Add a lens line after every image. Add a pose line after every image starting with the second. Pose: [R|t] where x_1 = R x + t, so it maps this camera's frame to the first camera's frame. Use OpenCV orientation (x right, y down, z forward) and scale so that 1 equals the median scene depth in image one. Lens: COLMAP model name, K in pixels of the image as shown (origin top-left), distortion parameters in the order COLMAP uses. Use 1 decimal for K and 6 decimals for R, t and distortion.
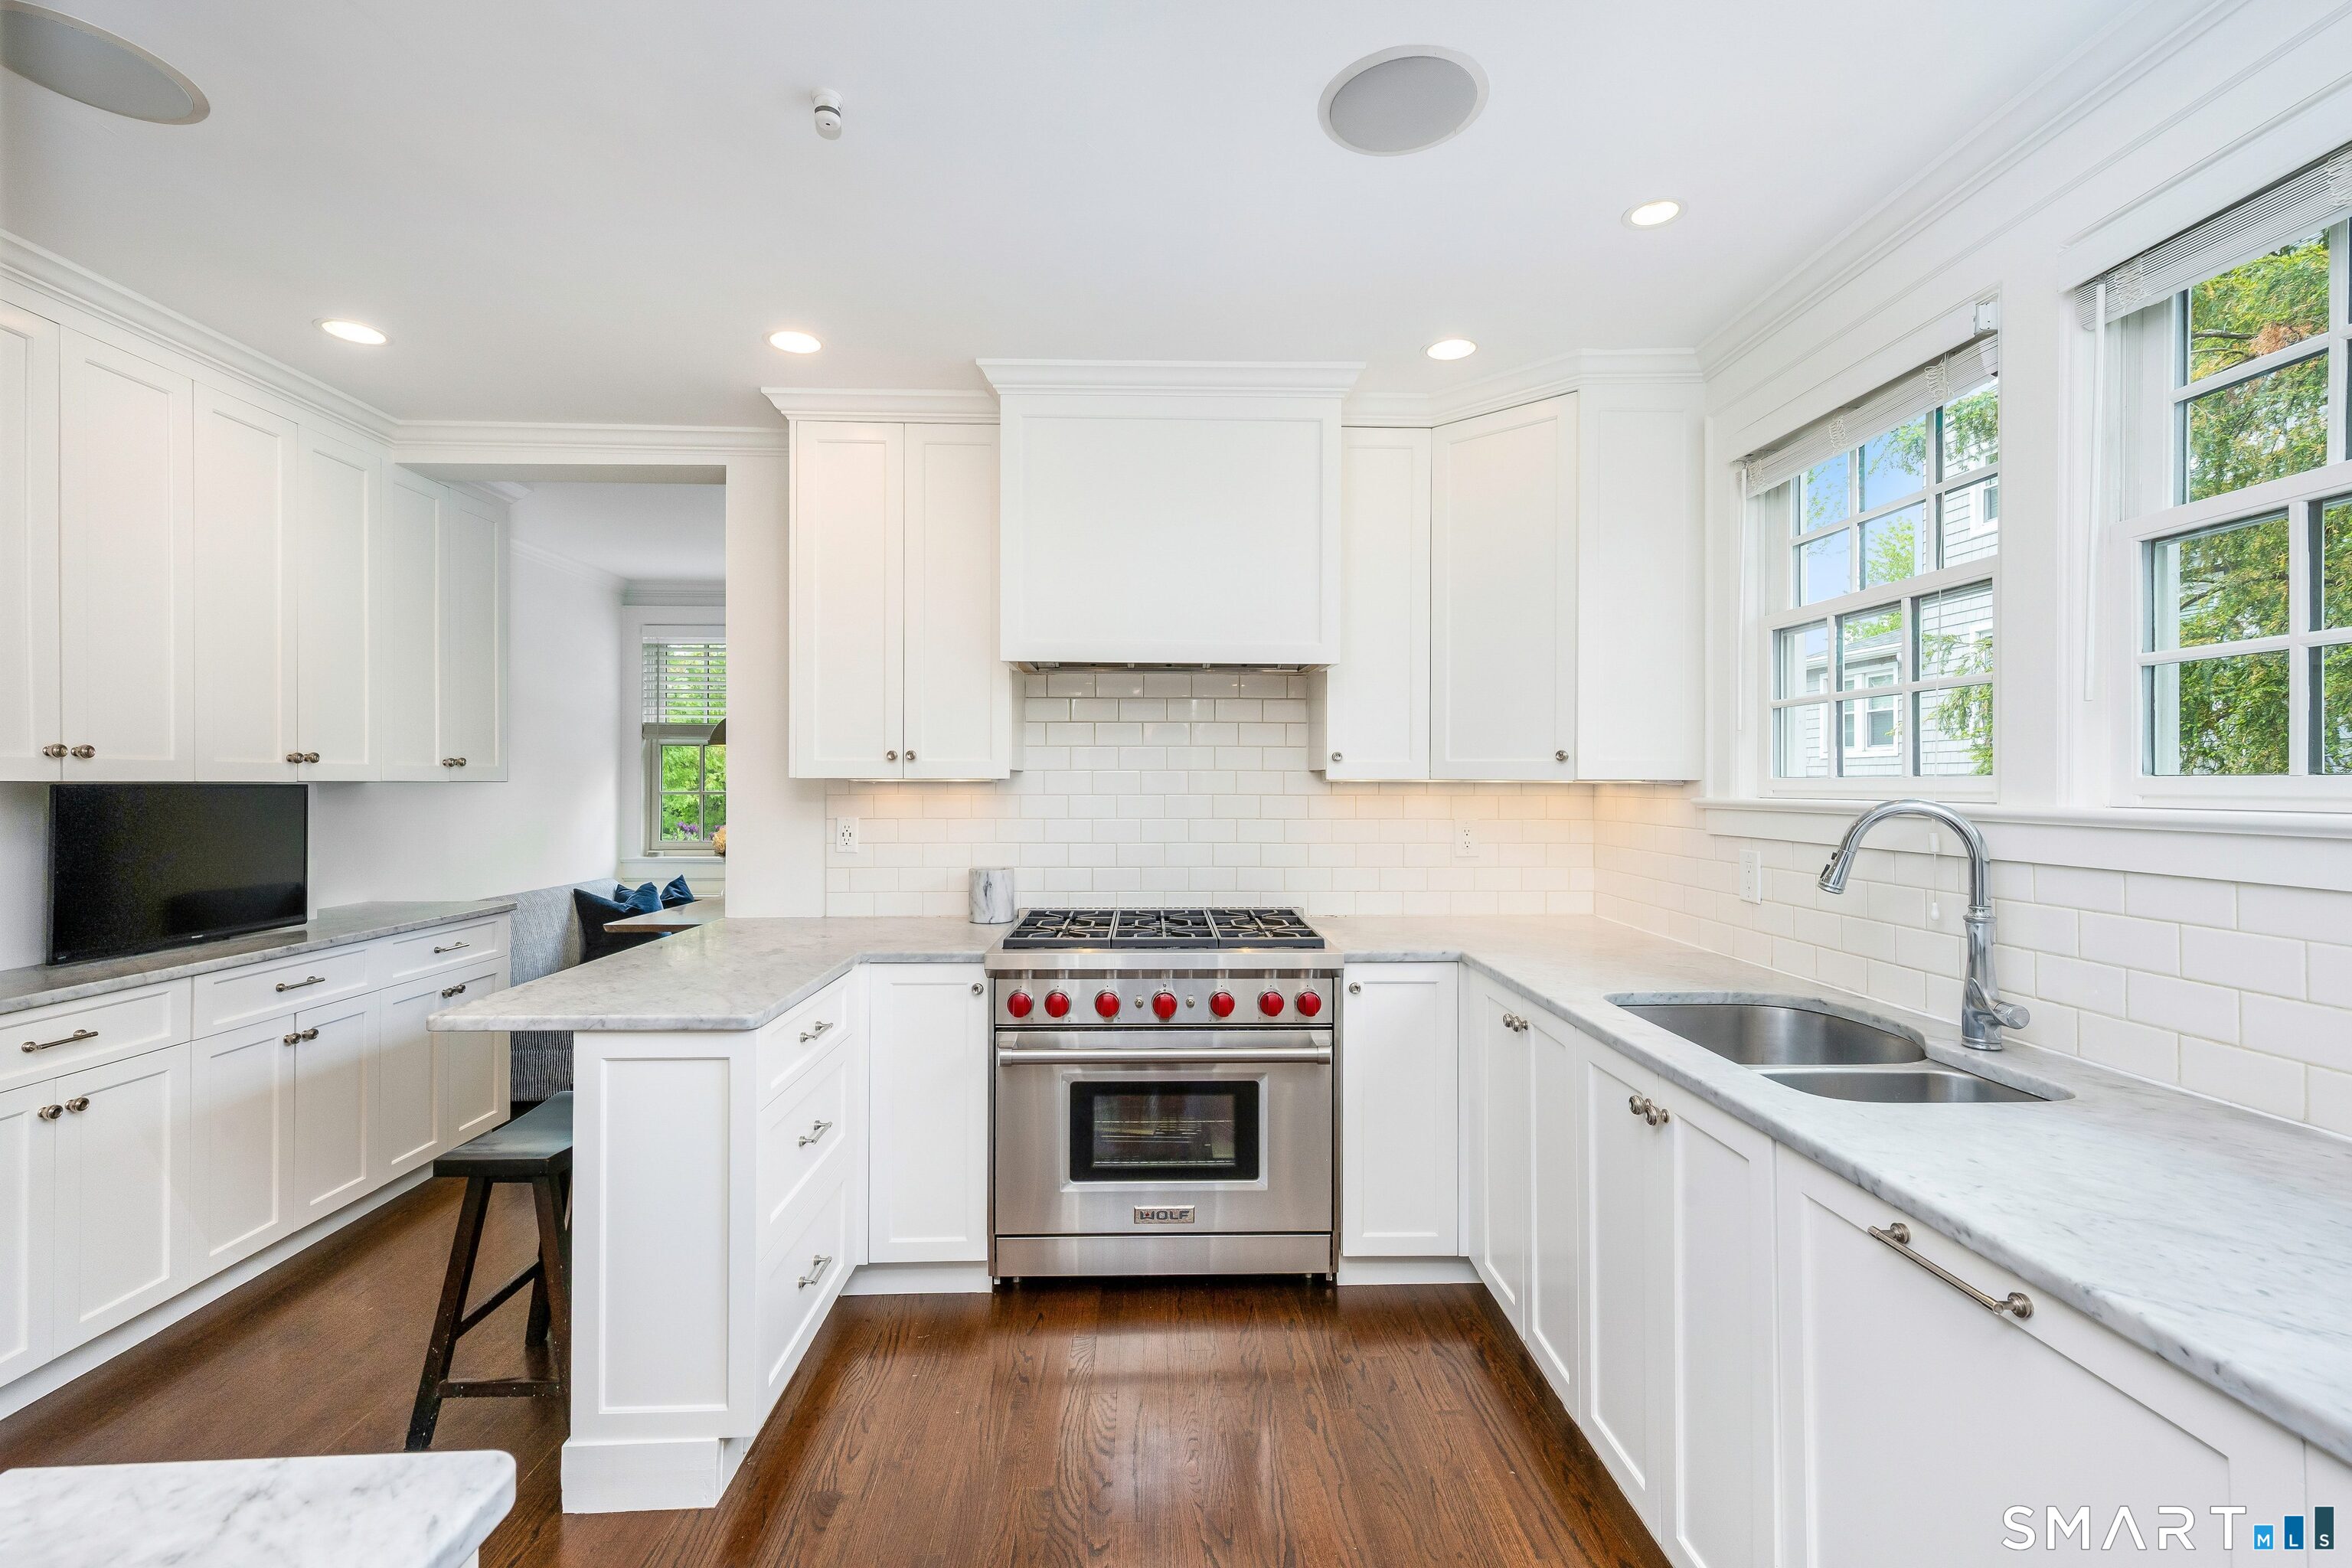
lens RADIAL K [[1021.8, 0, 1176.3], [0, 1021.8, 789.7], [0, 0, 1]] dist [0.005210, 0.000407]
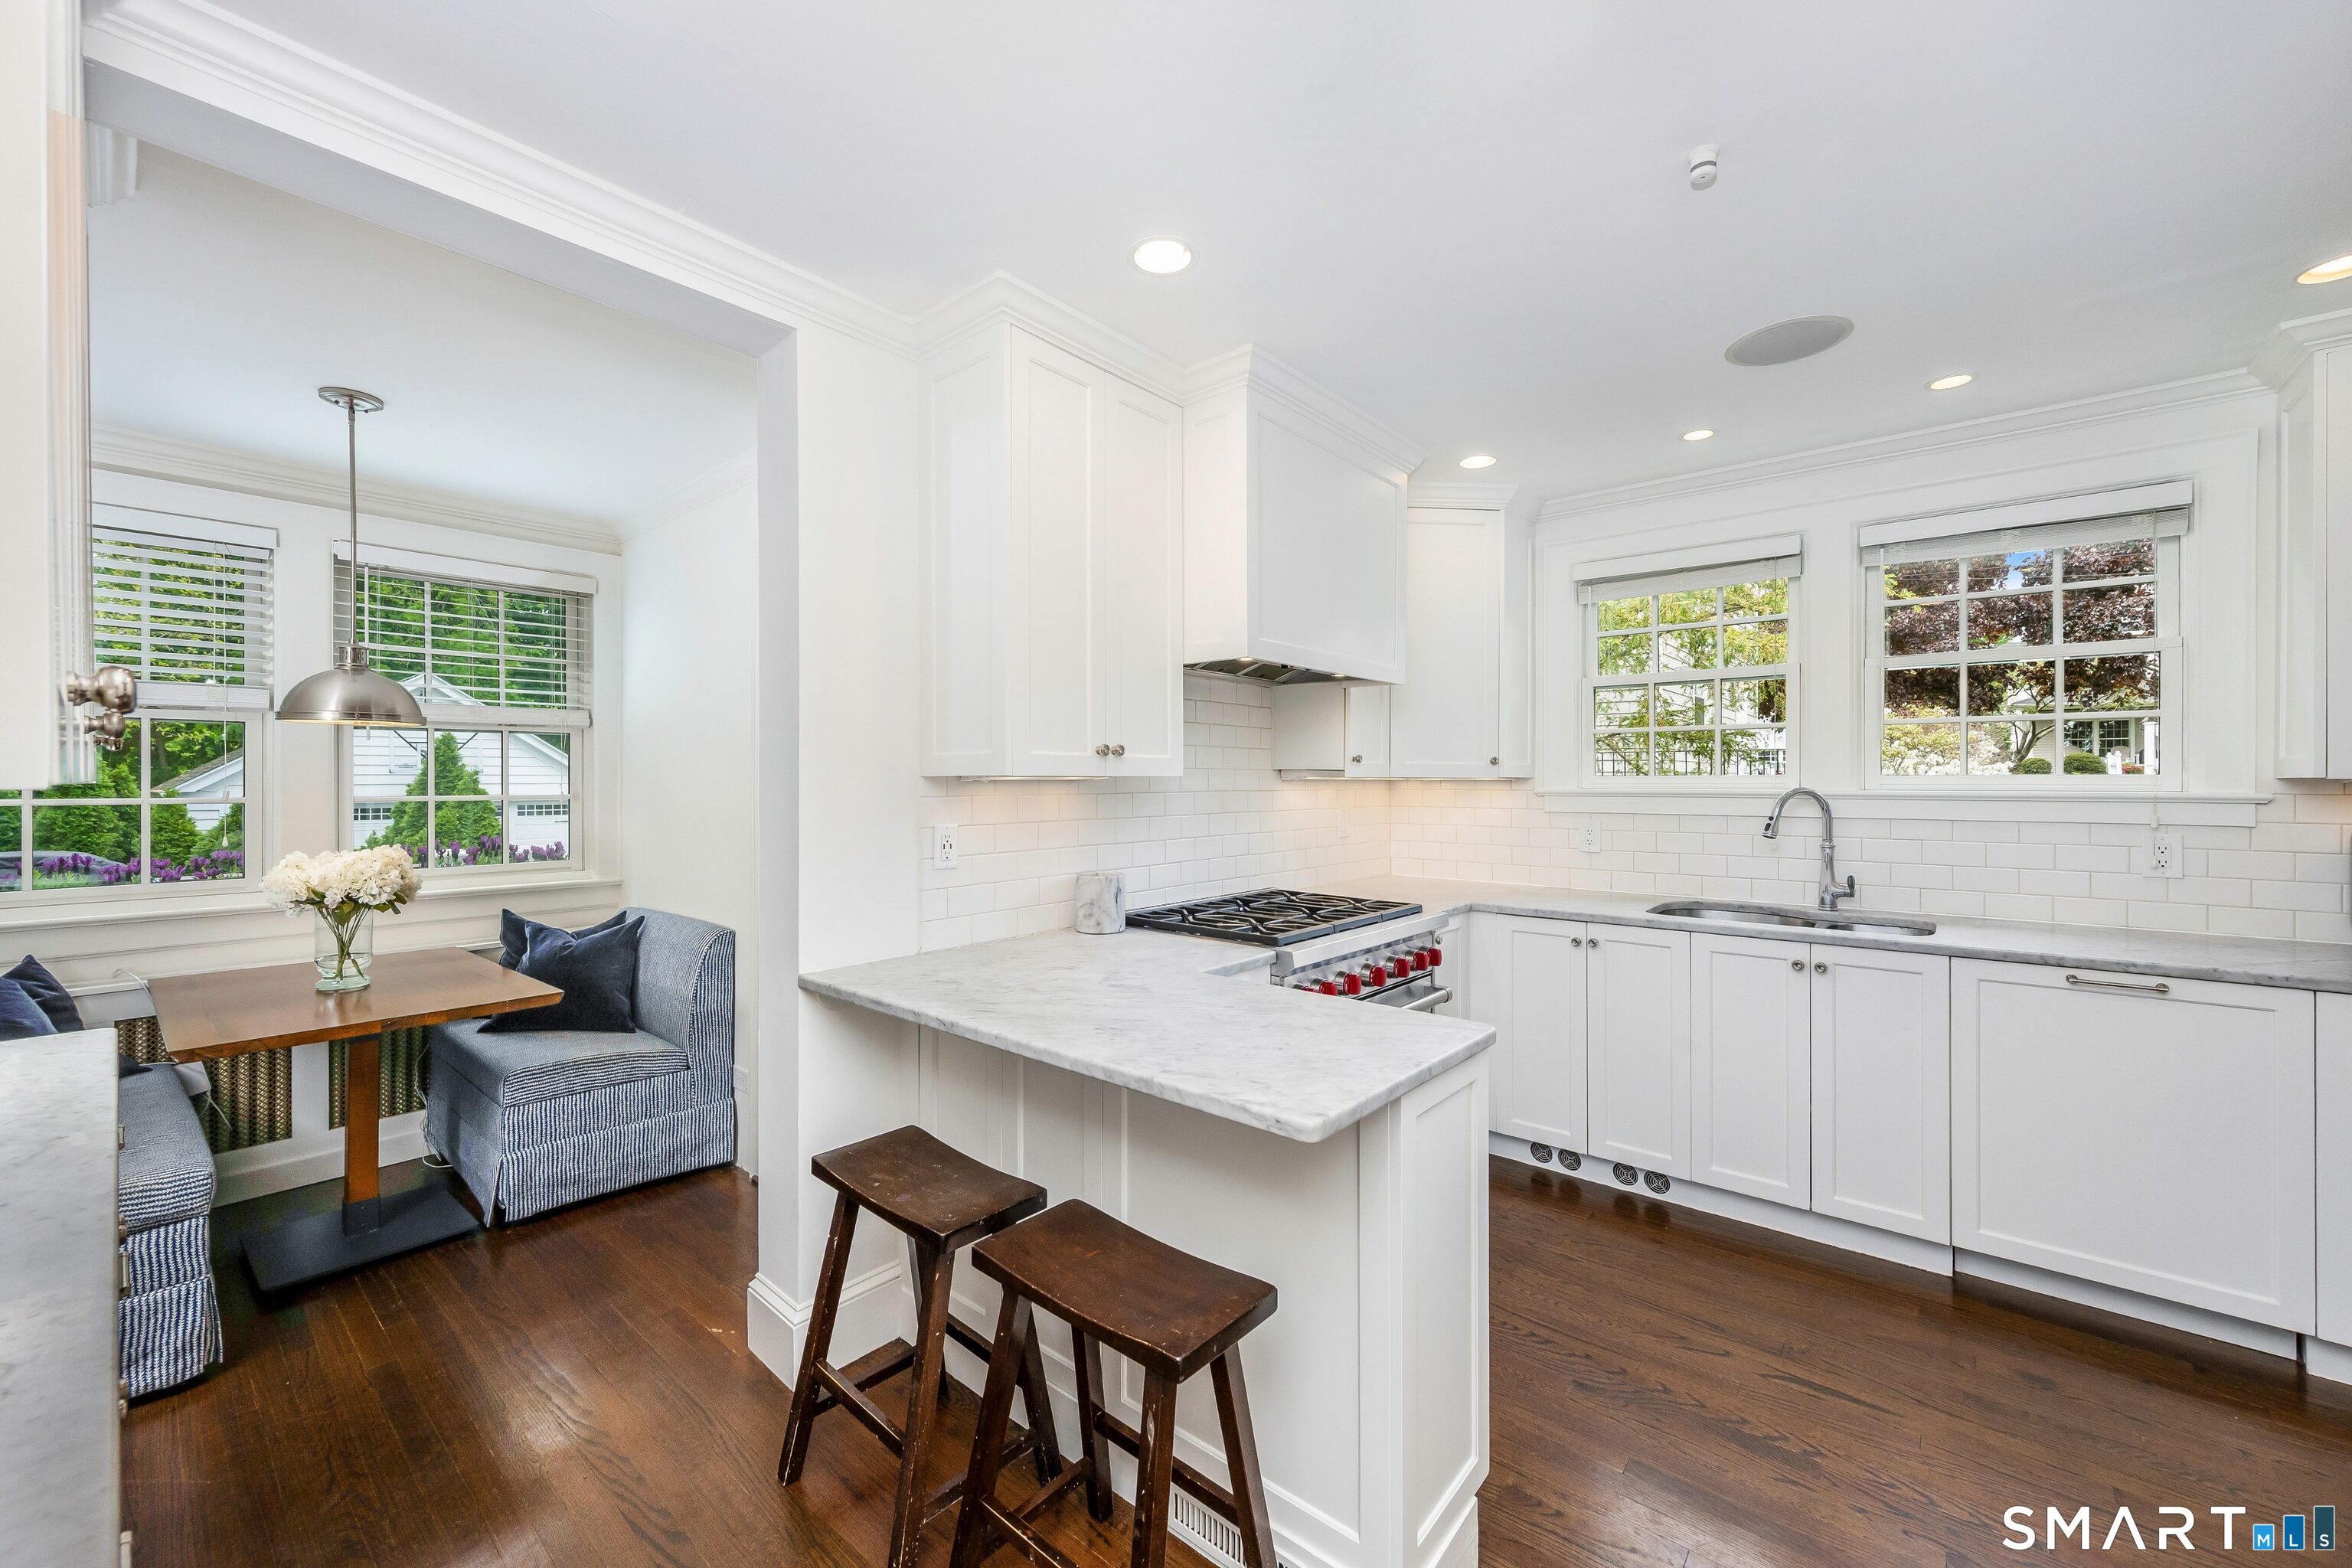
lens RADIAL K [[913.9, 0, 1169.2], [0, 913.9, 779.3], [0, 0, 1]] dist [0.002241, 0.000256]
pose [[0.675380, -0.003097, 0.737463, -1.277914], [0.007990, 0.999963, -0.003117, -0.010188], [-0.737427, 0.007998, 0.675380, 0.656535]]
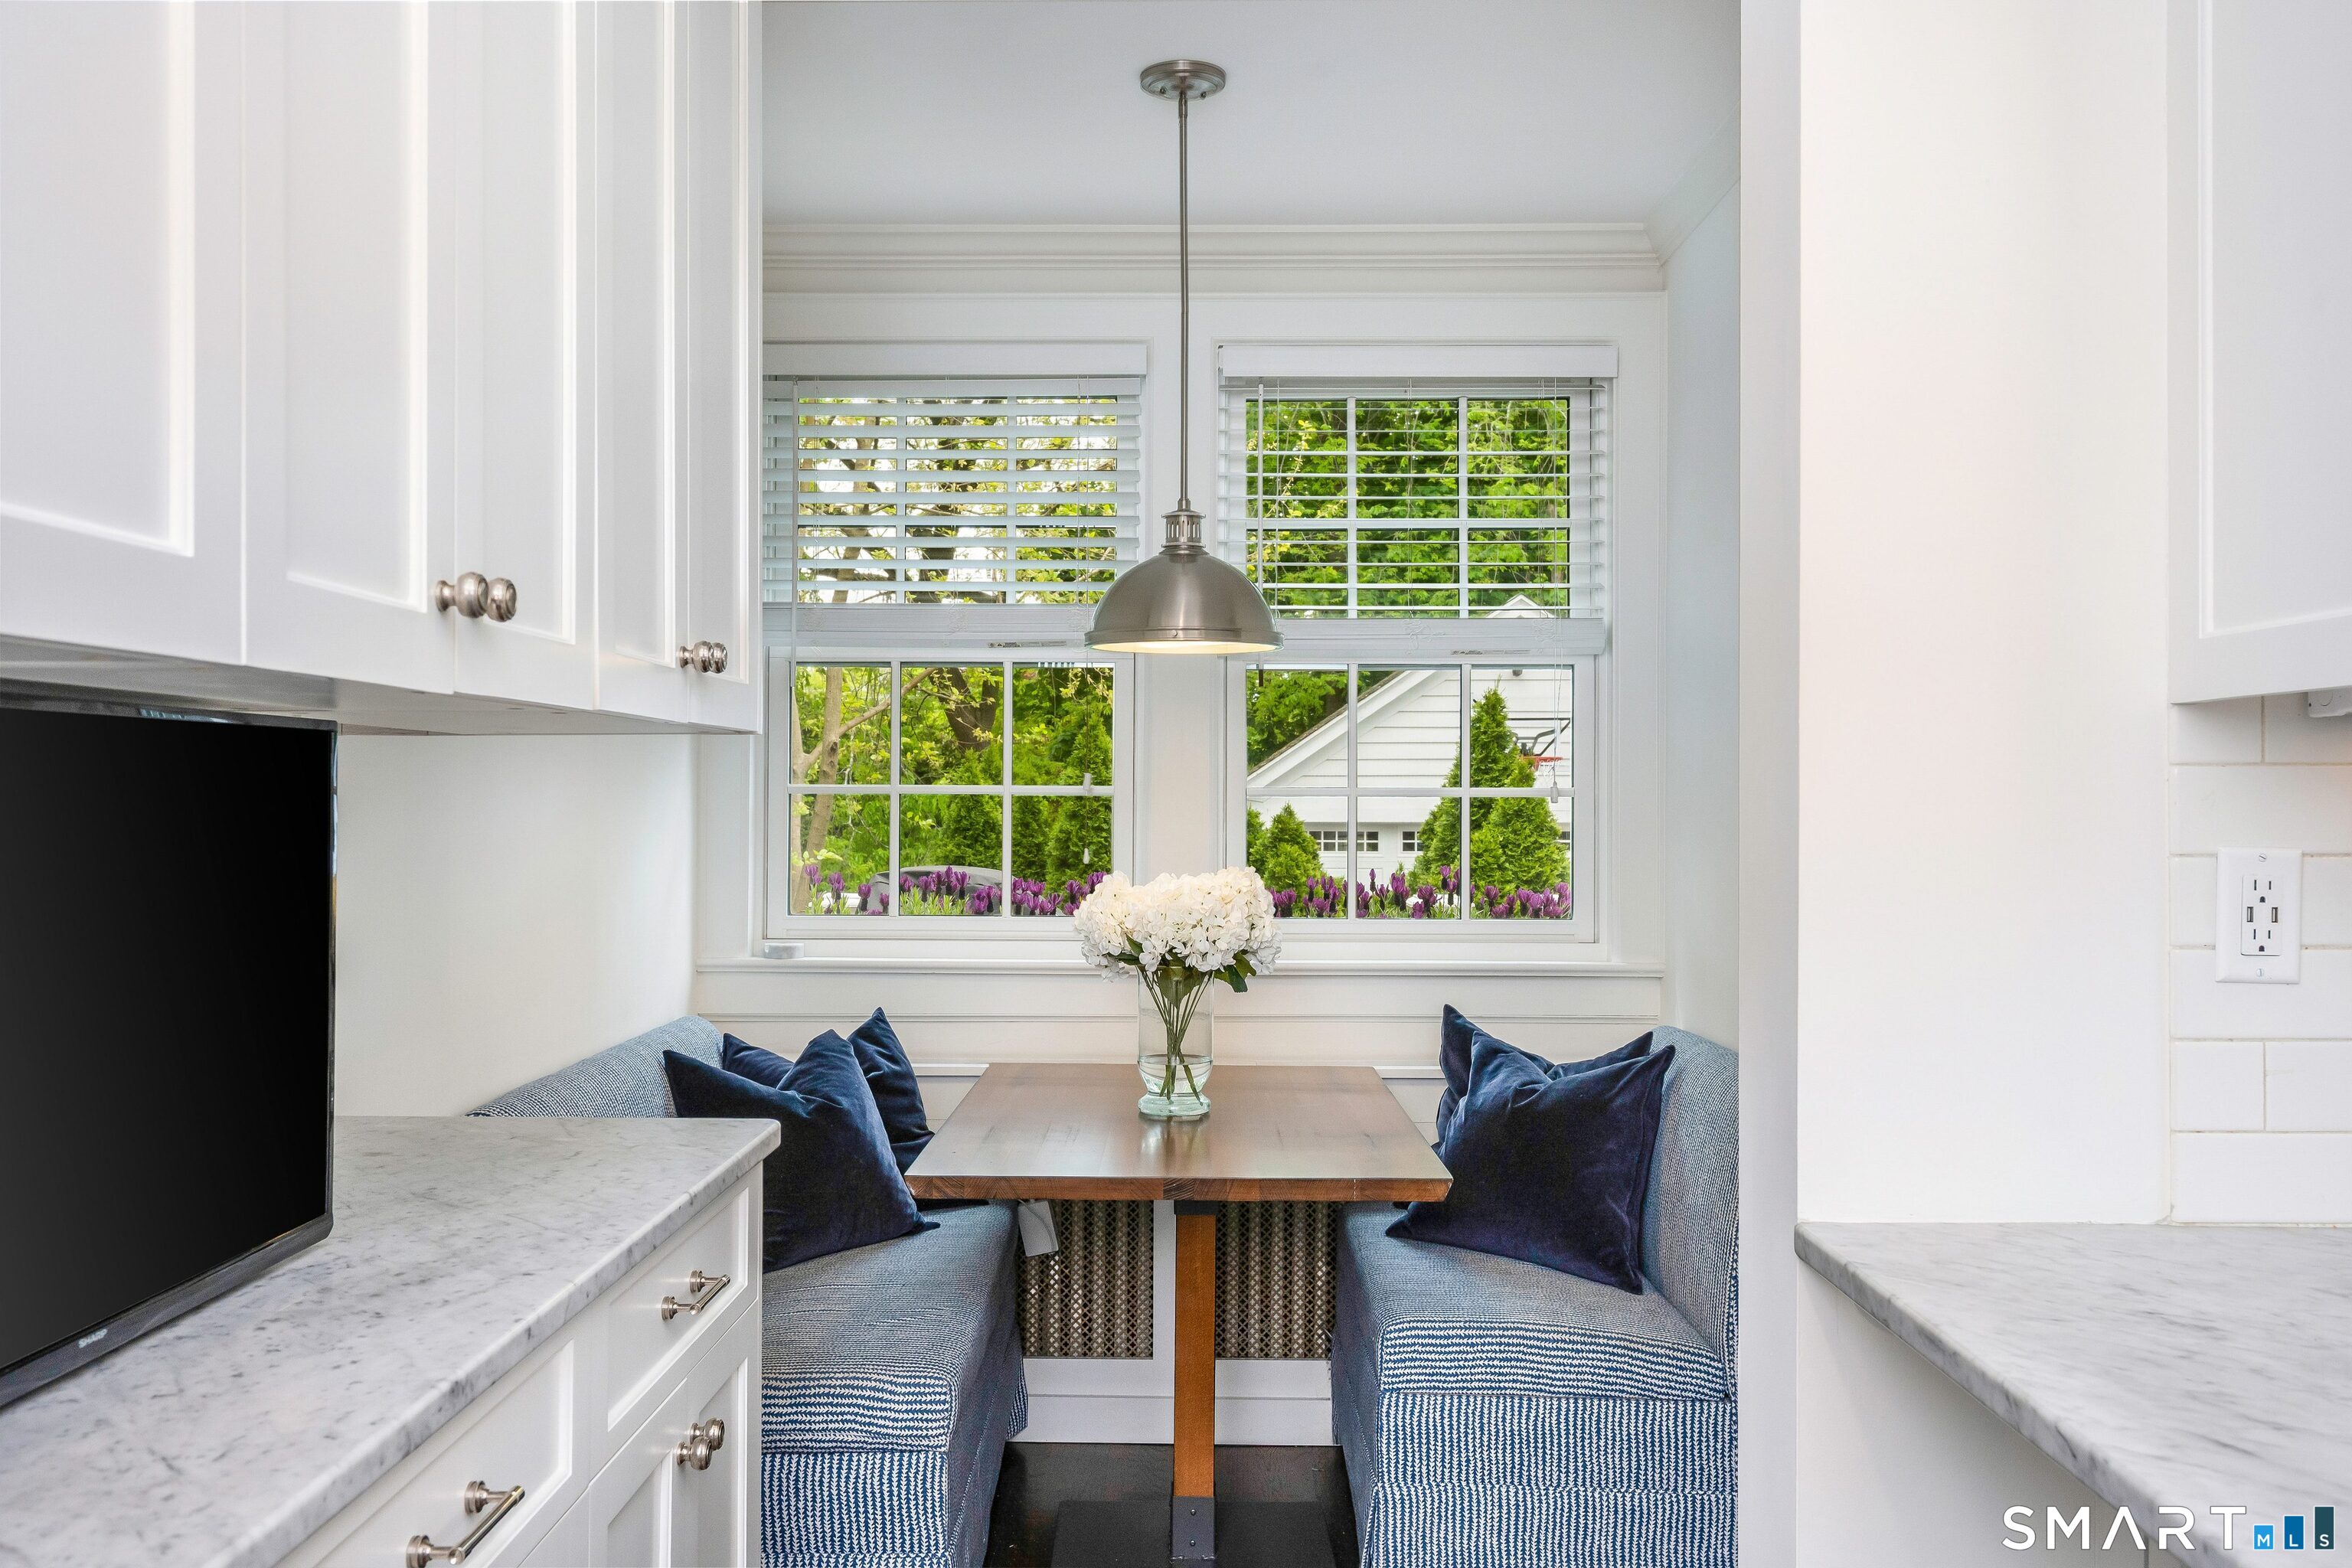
lens RADIAL K [[2000.1, 0, 1159.8], [0, 2000.1, 773.3], [0, 0, 1]] dist [0.030264, 0.004849]
pose [[0.998762, -0.002481, -0.049674, -1.012485], [0.001717, 0.999880, -0.015414, 0.025339], [0.049706, 0.015310, 0.998647, 0.788639]]
